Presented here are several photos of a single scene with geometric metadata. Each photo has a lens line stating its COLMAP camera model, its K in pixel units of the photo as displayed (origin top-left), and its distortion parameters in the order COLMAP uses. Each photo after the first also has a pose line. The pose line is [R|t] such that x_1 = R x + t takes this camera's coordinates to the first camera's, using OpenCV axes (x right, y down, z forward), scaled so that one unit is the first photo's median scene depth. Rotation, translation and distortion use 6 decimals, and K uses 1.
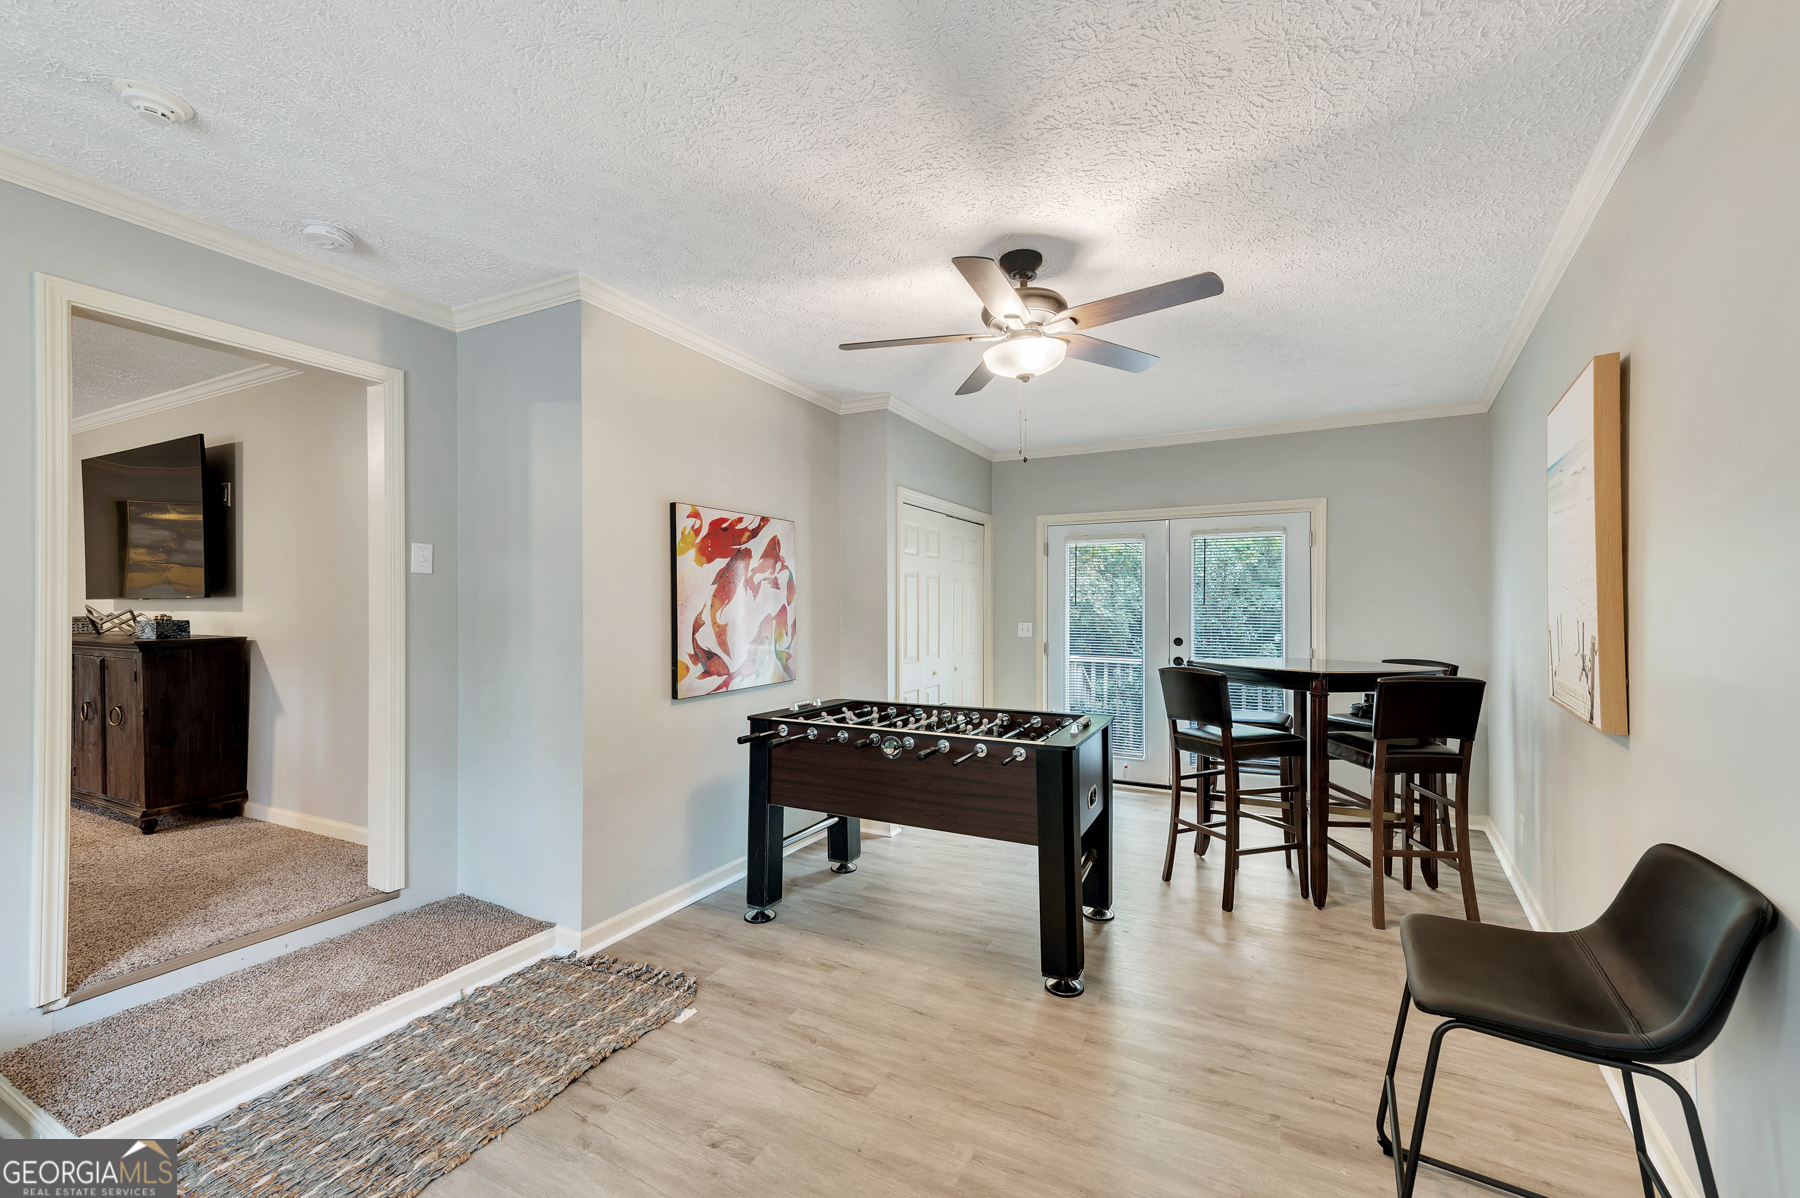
lens RADIAL K [[699.5, 0, 900.0], [0, 699.5, 599.0], [0, 0, 1]] dist [0.012543, 0.000019]
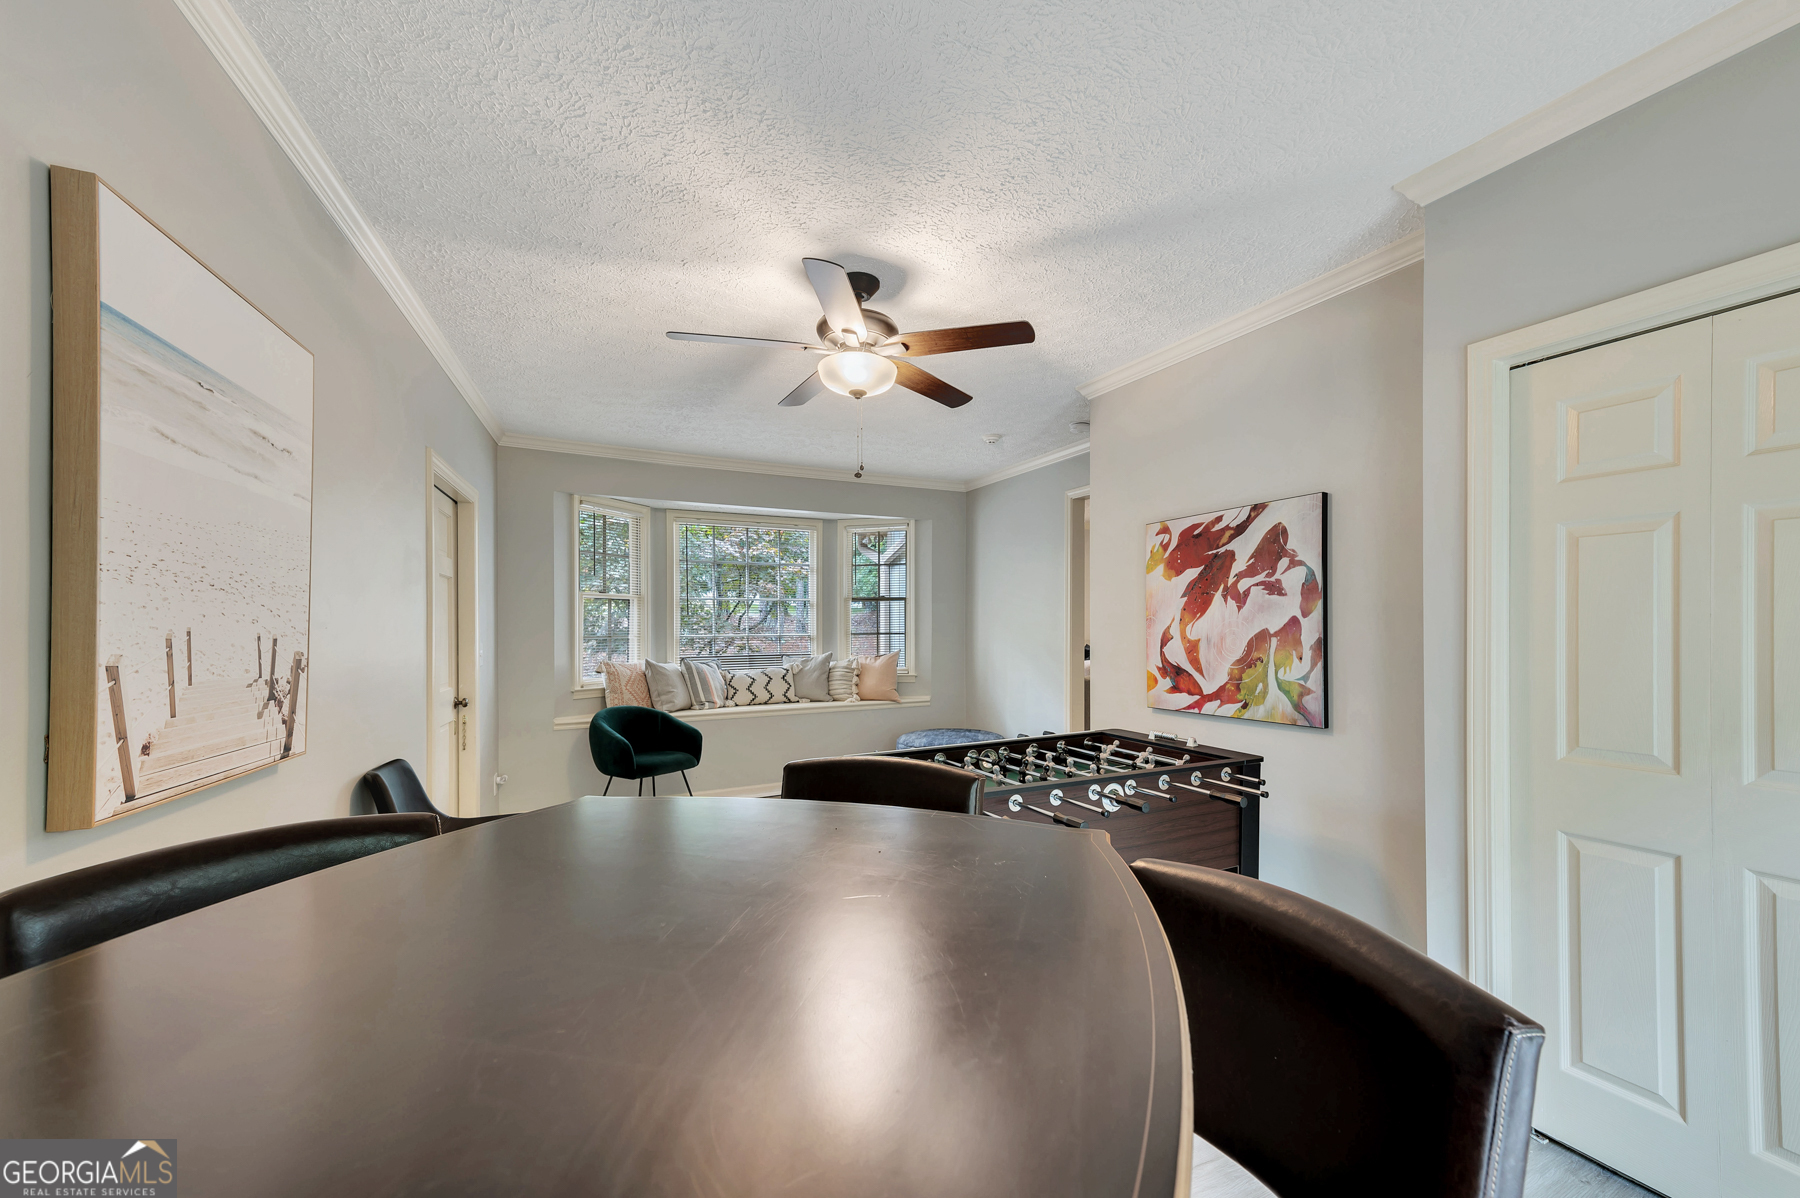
lens RADIAL K [[699.5, 0, 900.0], [0, 699.5, 599.0], [0, 0, 1]] dist [0.012543, 0.000019]
pose [[-0.579287, -0.029632, -0.814585, 0.727865], [0.012454, 0.998901, -0.045193, 0.019738], [0.815029, -0.036325, -0.578281, 1.224128]]
